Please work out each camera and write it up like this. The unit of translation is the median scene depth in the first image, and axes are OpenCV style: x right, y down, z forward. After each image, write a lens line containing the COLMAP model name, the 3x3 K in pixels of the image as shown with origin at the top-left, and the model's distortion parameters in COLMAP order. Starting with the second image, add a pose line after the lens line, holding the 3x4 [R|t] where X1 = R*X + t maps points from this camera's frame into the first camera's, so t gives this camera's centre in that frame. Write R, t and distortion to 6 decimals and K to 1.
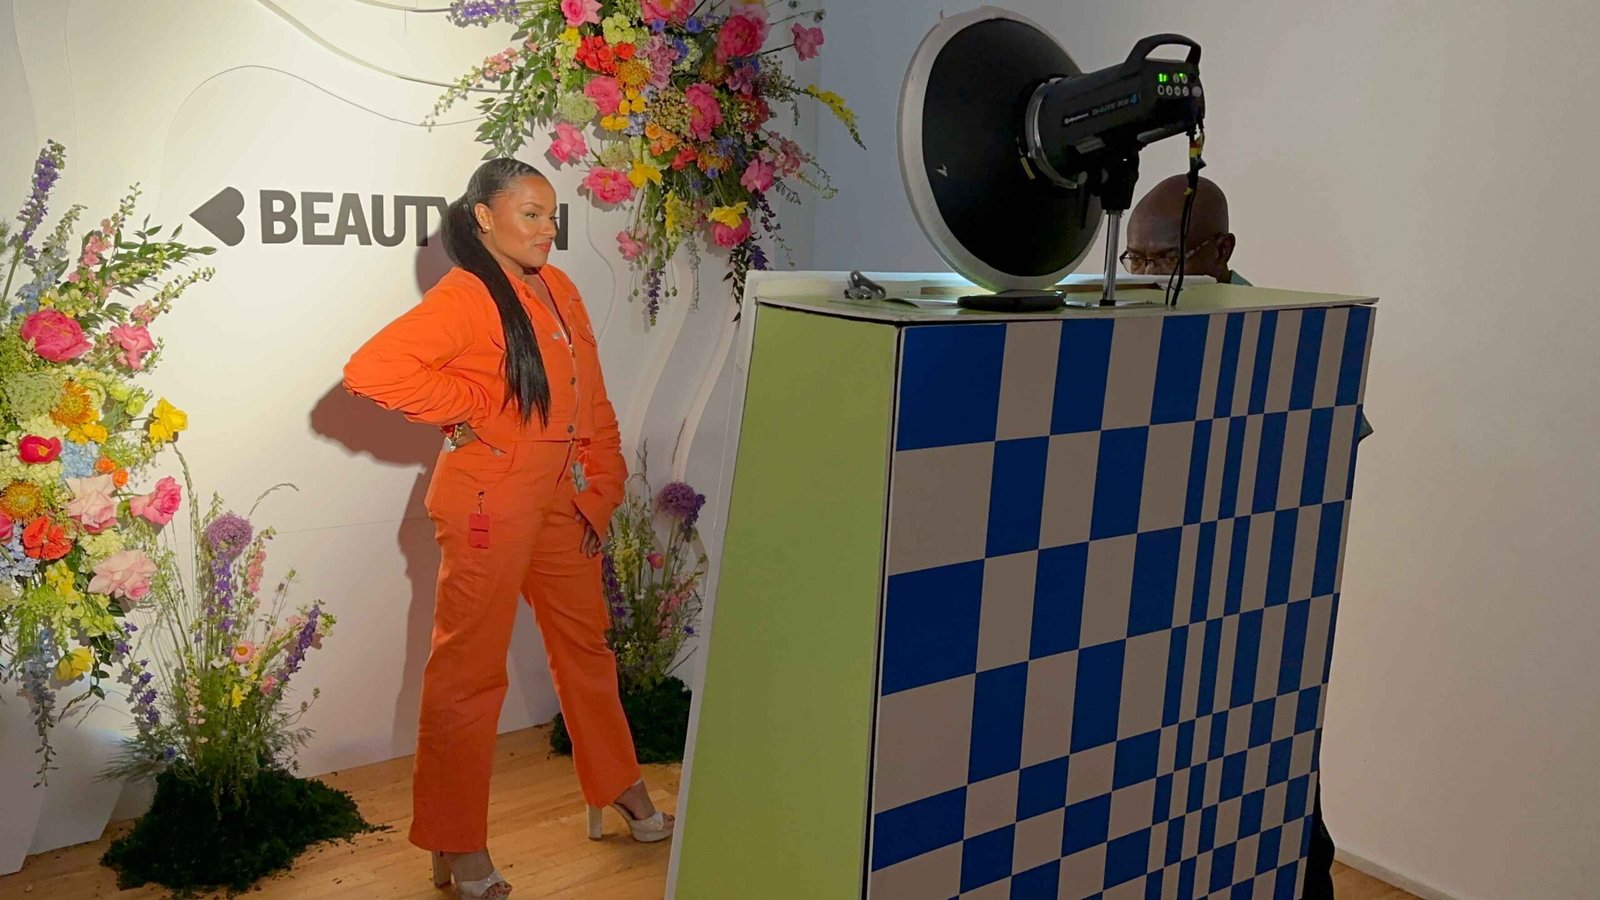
lens RADIAL K [[1274.1, 0, 806.3], [0, 1274.1, 434.6], [0, 0, 1]] dist [0.149205, -0.222599]
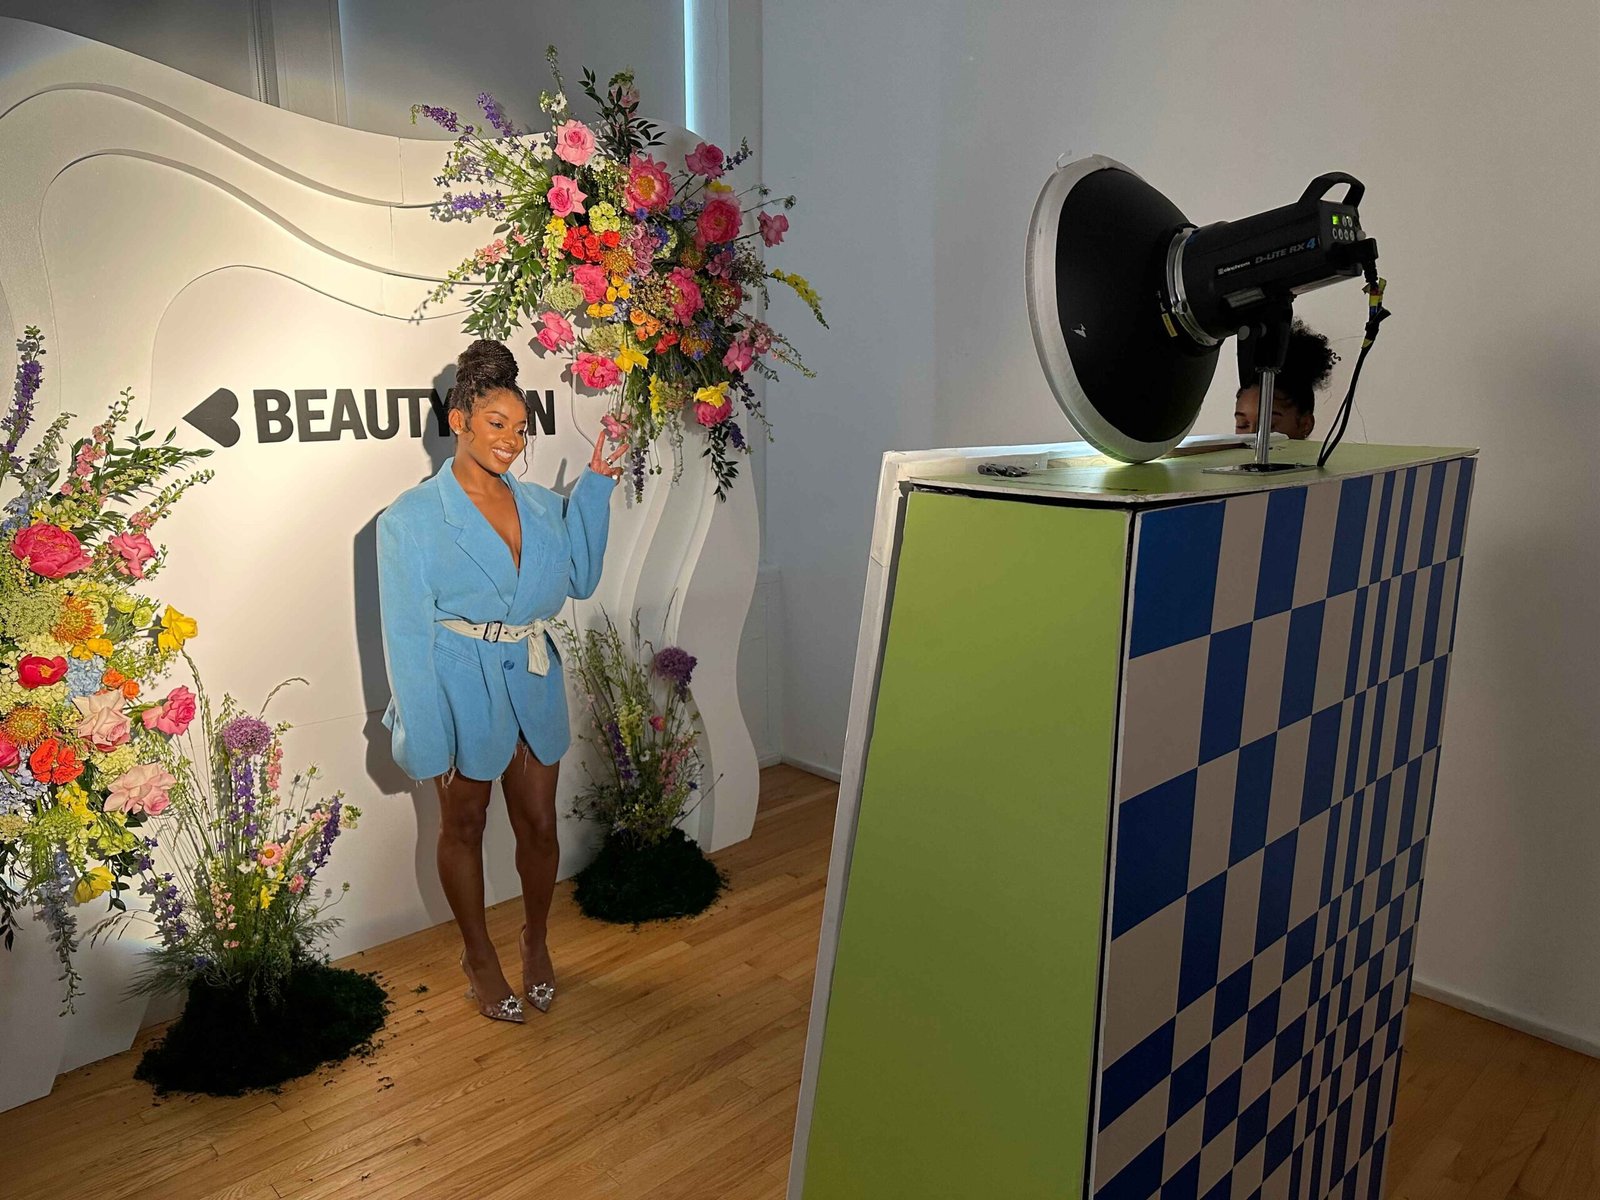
lens RADIAL K [[1093.5, 0, 828.6], [0, 1093.5, 594.8], [0, 0, 1]] dist [0.100588, -0.105145]
pose [[0.993981, -0.060079, 0.091612, -0.070824], [0.058788, 0.998130, 0.016738, -0.019704], [-0.092446, -0.011251, 0.995654, 0.107058]]
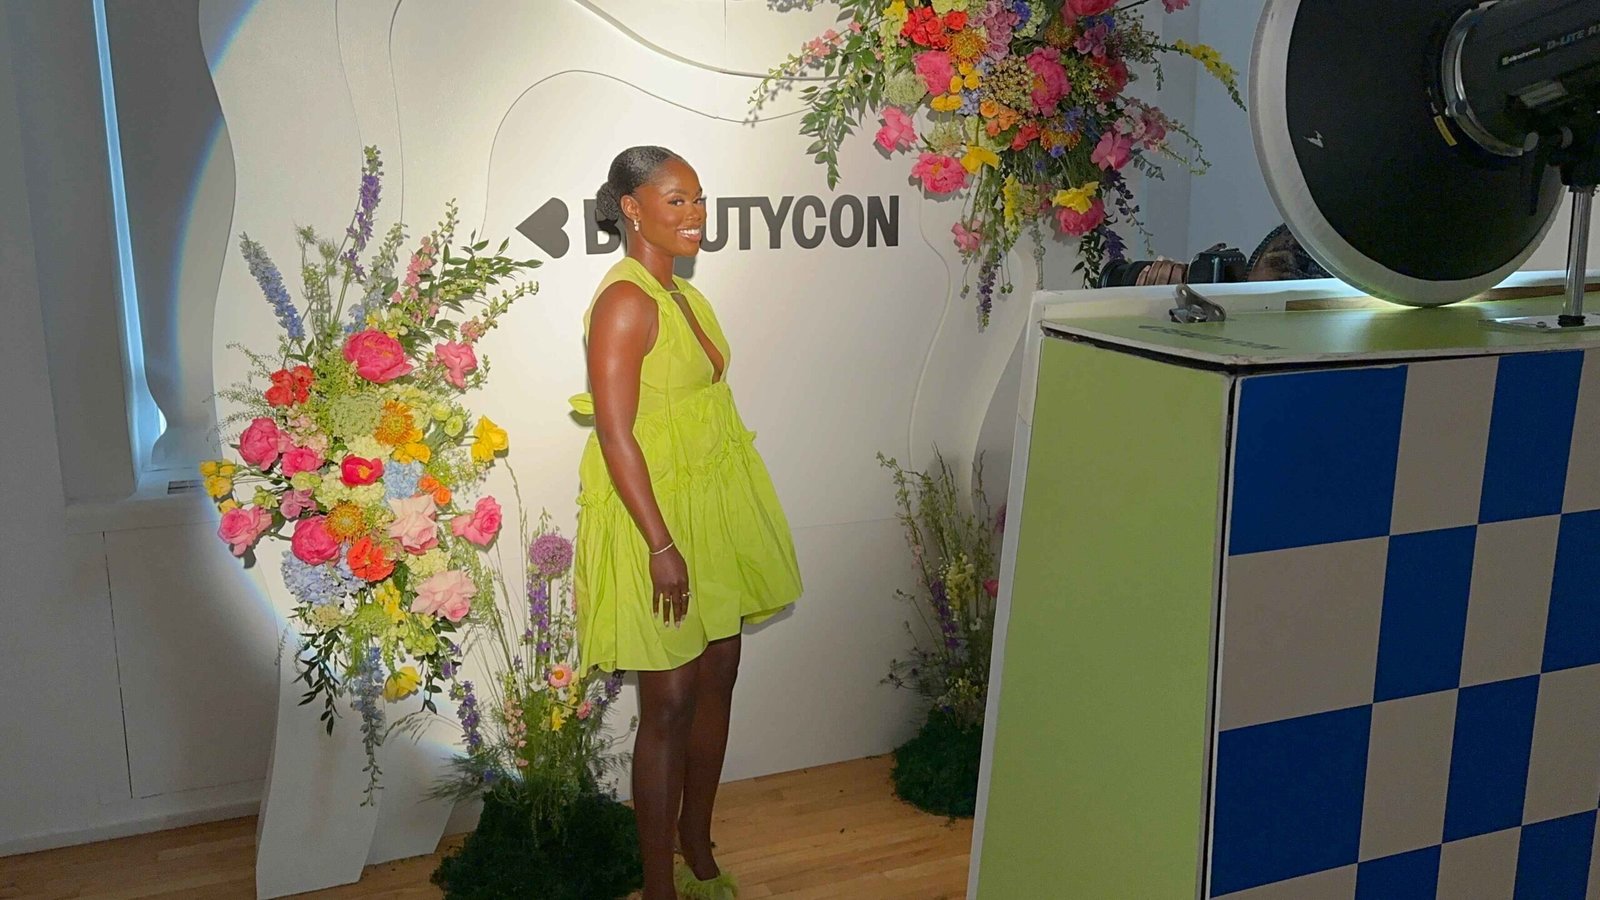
lens RADIAL K [[1321.8, 0, 801.4], [0, 1321.8, 430.7], [0, 0, 1]] dist [0.192979, -0.362140]
pose [[0.959773, 0.004587, -0.280739, 0.019643], [-0.003205, 0.999980, 0.005381, -0.021202], [0.280758, -0.004264, 0.959769, 0.087896]]
